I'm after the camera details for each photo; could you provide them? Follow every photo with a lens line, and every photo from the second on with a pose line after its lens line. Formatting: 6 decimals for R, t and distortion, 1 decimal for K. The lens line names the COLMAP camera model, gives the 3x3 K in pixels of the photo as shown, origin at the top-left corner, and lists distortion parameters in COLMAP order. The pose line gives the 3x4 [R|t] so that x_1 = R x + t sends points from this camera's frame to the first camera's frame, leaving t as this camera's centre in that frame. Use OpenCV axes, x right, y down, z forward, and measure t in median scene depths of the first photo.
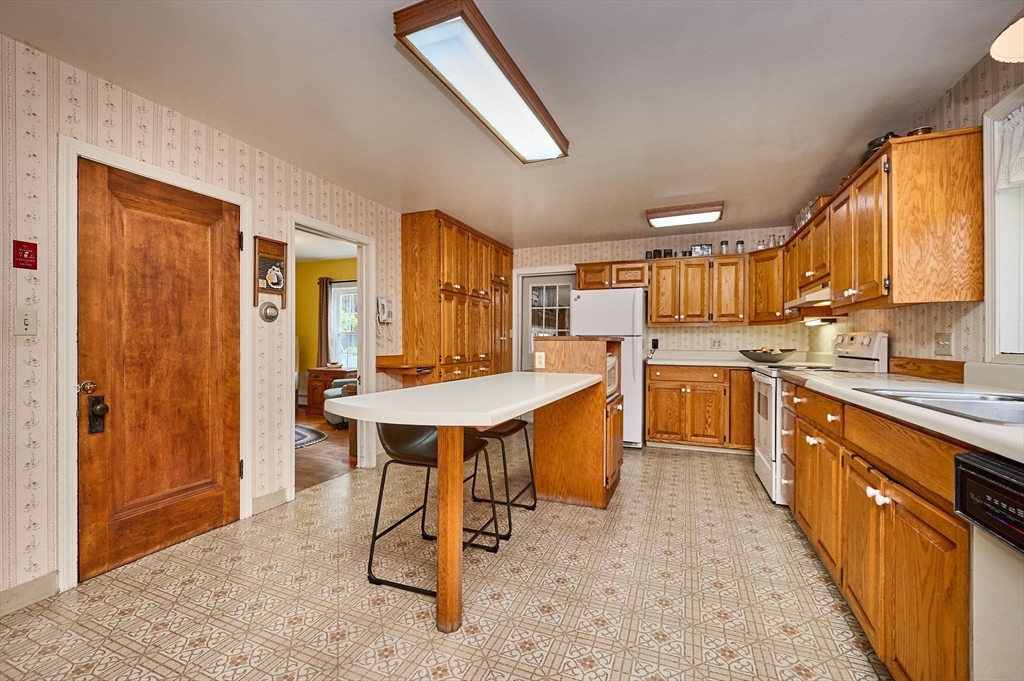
lens RADIAL K [[417.0, 0, 512.0], [0, 417.0, 340.5], [0, 0, 1]] dist [-0.009252, 0.000039]
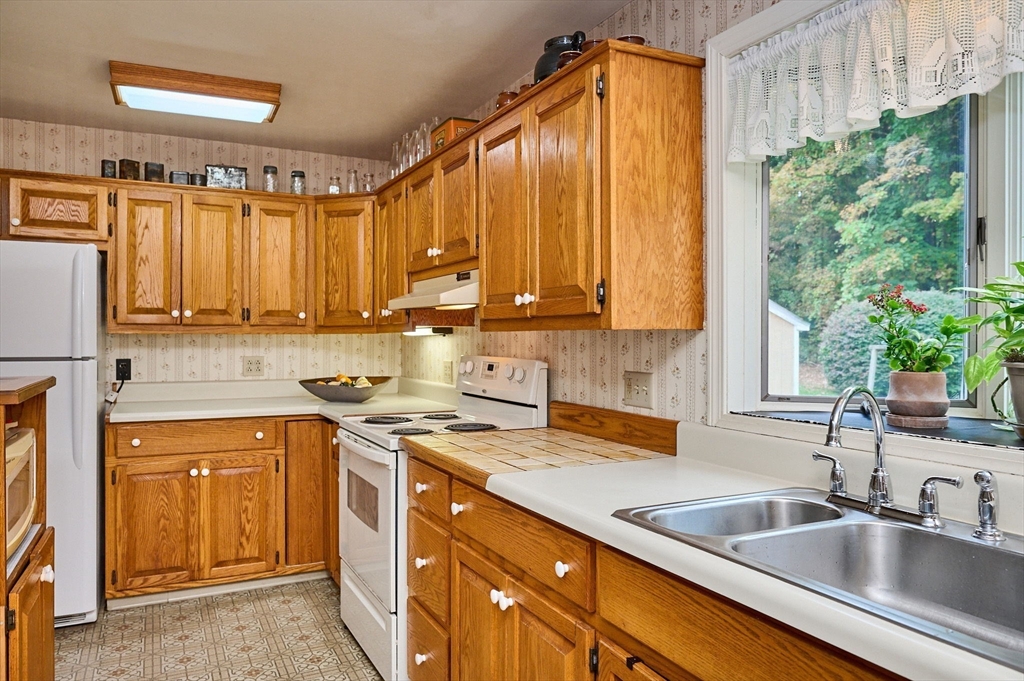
lens RADIAL K [[723.0, 0, 512.0], [0, 723.0, 340.5], [0, 0, 1]] dist [-0.003751, 0.000124]
pose [[0.655682, -0.009027, 0.754983, 0.039659], [-0.001208, 0.999915, 0.013005, -0.043592], [-0.755036, -0.009439, 0.655615, 0.223552]]
